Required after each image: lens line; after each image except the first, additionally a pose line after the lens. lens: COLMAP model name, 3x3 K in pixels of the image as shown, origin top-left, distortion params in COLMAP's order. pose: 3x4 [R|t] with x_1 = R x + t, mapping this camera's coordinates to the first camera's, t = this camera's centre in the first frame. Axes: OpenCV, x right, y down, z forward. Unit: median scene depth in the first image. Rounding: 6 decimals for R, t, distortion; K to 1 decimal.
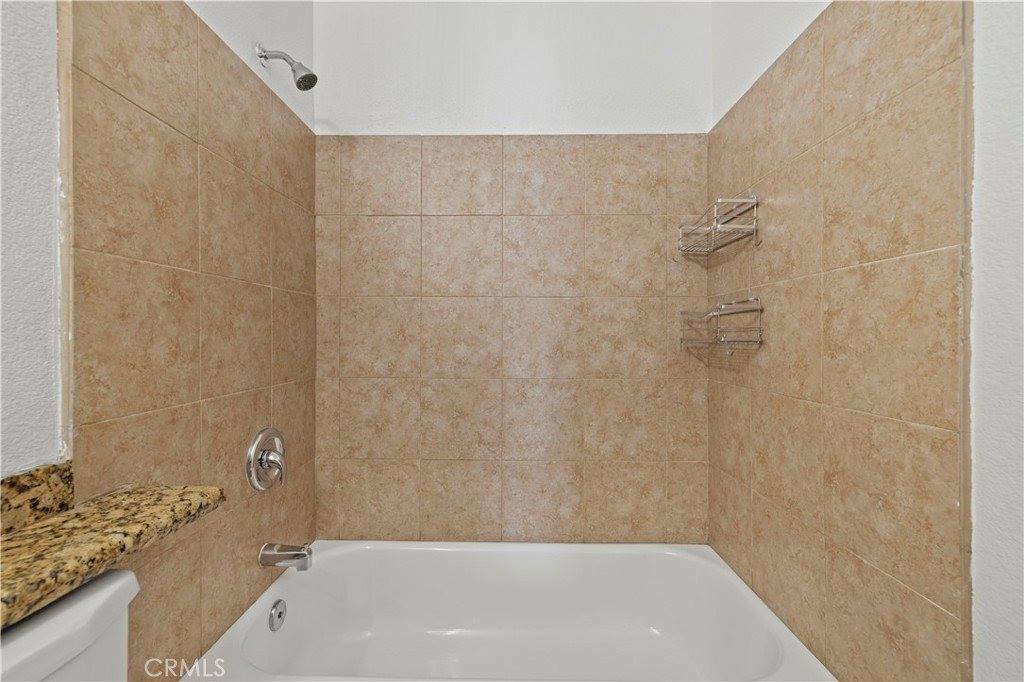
lens RADIAL K [[438.9, 0, 507.4], [0, 438.9, 337.4], [0, 0, 1]] dist [0.001895, 0.000073]
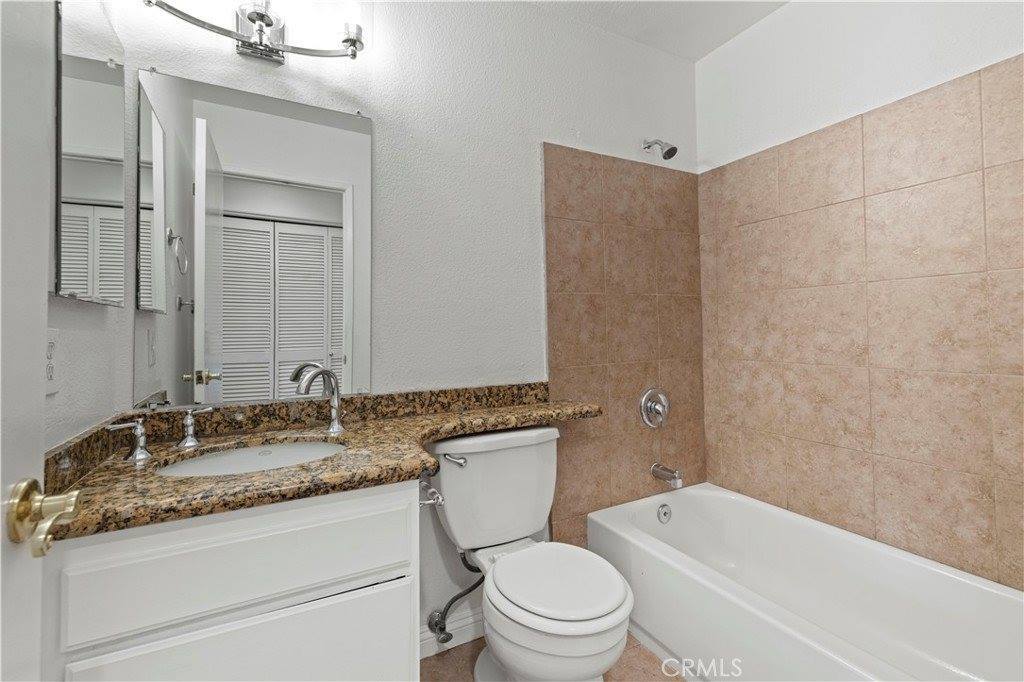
lens RADIAL K [[438.9, 0, 507.4], [0, 438.9, 337.4], [0, 0, 1]] dist [0.001895, 0.000073]
pose [[0.476923, 0.002954, -0.878940, 0.459922], [0.017817, 0.999756, 0.013028, 0.002137], [0.878765, -0.021873, 0.476754, -0.148172]]
